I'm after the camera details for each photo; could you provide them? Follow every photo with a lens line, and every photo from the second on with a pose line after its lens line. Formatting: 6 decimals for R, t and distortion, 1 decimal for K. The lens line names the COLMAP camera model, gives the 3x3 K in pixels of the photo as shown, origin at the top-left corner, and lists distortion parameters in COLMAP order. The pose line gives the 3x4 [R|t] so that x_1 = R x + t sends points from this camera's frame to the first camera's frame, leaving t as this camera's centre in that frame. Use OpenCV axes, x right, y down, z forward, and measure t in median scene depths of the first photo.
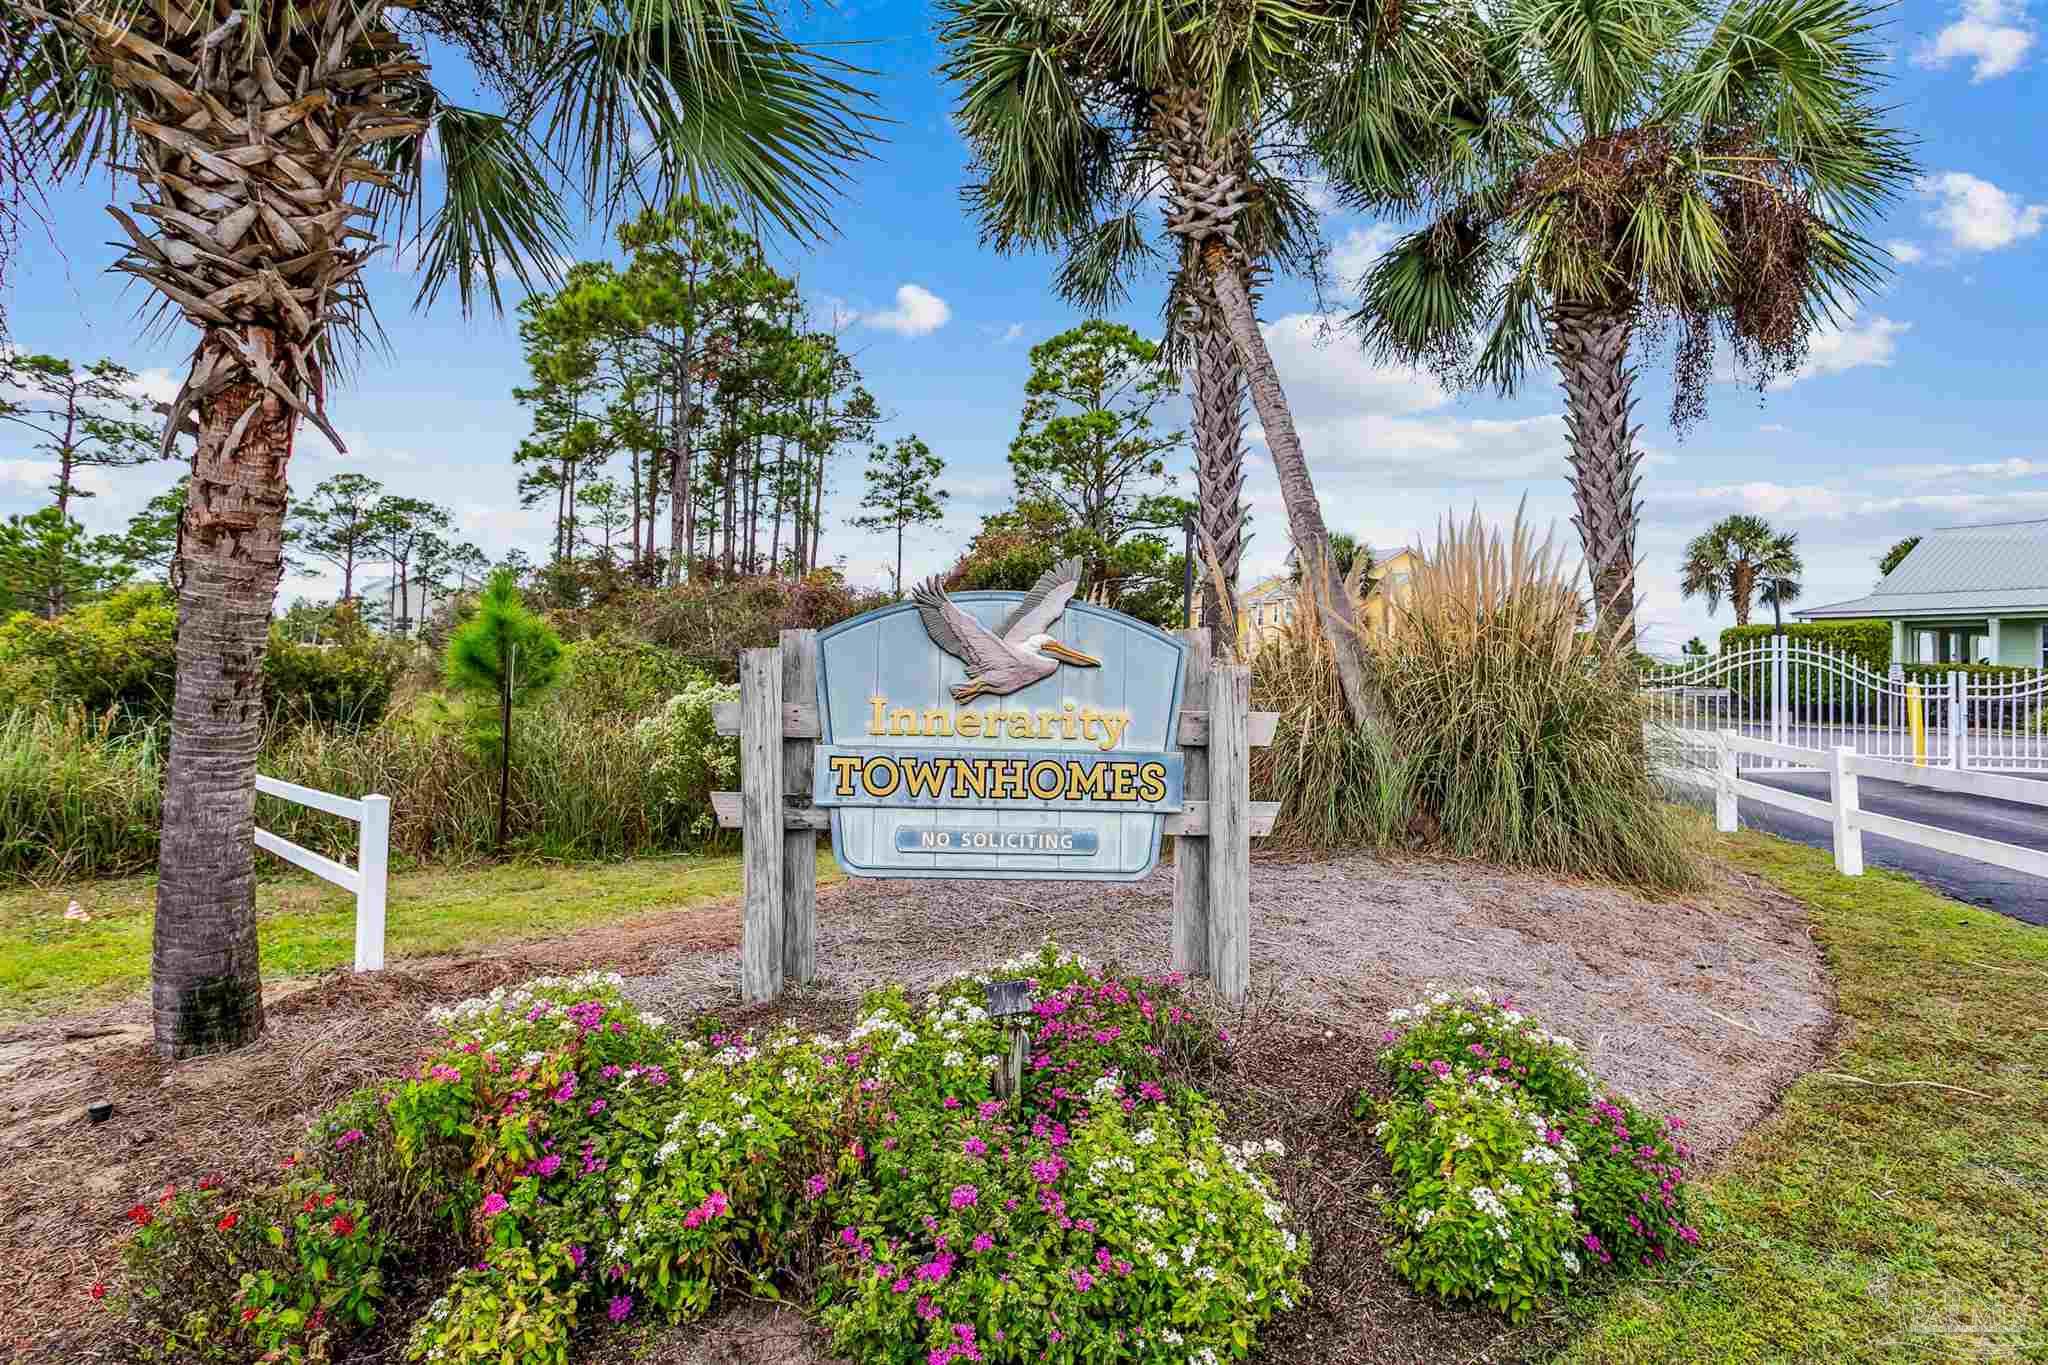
lens RADIAL K [[1022.0, 0, 1027.4], [0, 1022.0, 695.1], [0, 0, 1]] dist [-0.022452, 0.018806]
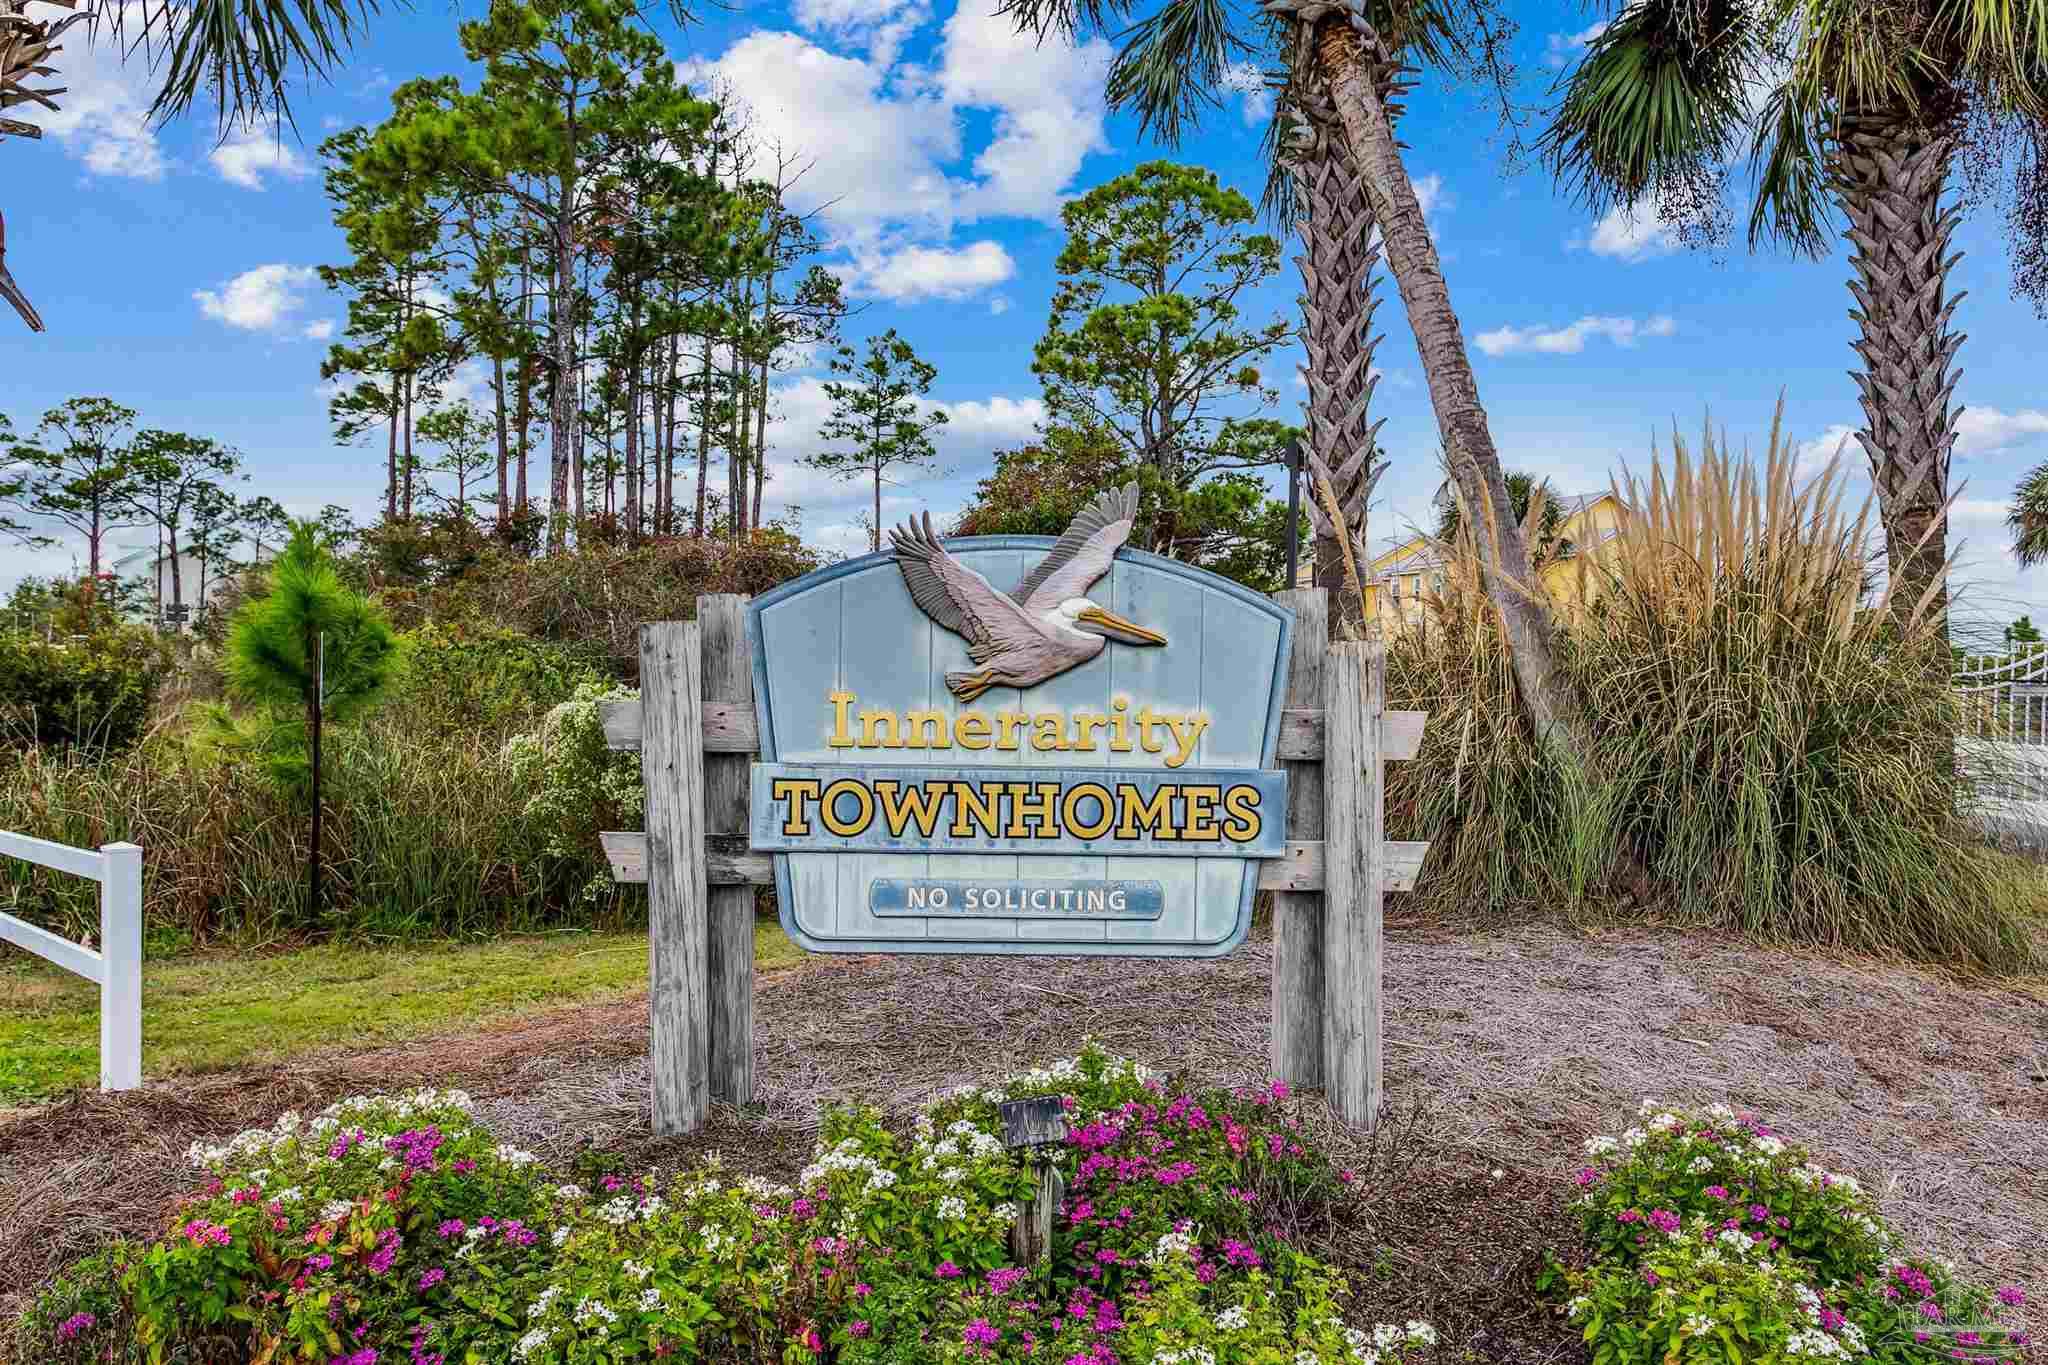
lens RADIAL K [[1702.8, 0, 1024.0], [0, 1702.8, 682.5], [0, 0, 1]] dist [-0.006850, 0.003313]
pose [[0.999942, -0.006531, -0.008519, -0.015002], [0.006992, 0.998446, 0.055291, -0.072863], [0.008145, -0.055348, 0.998434, -0.151263]]
